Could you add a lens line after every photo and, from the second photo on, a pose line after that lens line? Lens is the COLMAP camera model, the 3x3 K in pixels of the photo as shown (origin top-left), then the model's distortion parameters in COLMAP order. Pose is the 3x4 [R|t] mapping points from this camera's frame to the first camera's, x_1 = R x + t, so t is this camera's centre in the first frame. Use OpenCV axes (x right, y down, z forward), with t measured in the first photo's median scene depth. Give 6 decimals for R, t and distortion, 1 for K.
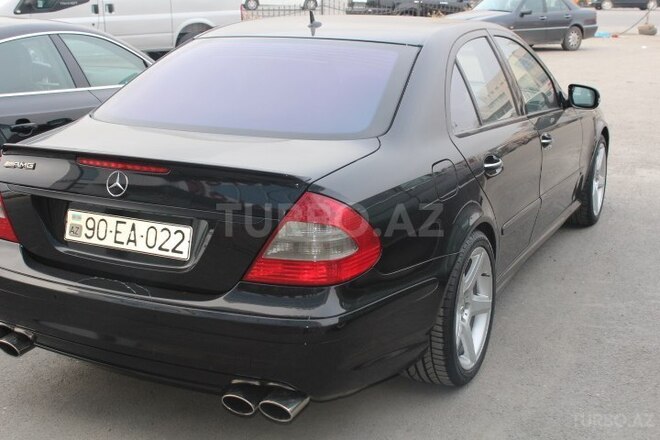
lens RADIAL K [[547.6, 0, 330.0], [0, 547.6, 220.0], [0, 0, 1]] dist [0.000509, 0.002986]
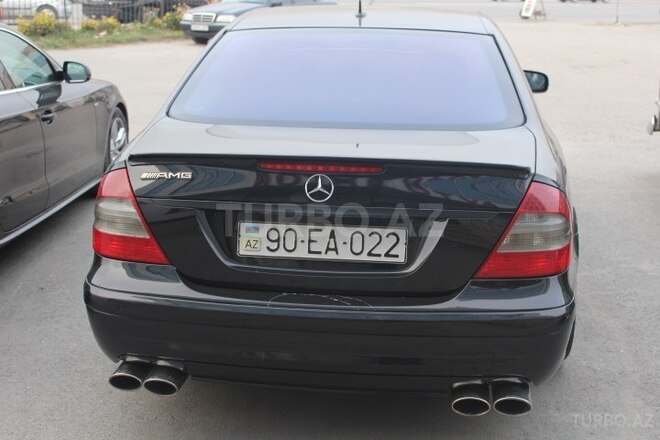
lens RADIAL K [[555.9, 0, 330.0], [0, 555.9, 220.0], [0, 0, 1]] dist [-0.003823, -0.000197]
pose [[0.973415, -0.082951, 0.213499, -0.560942], [0.080995, 0.996554, 0.017911, -0.027795], [-0.214249, -0.000143, 0.976779, 0.089162]]
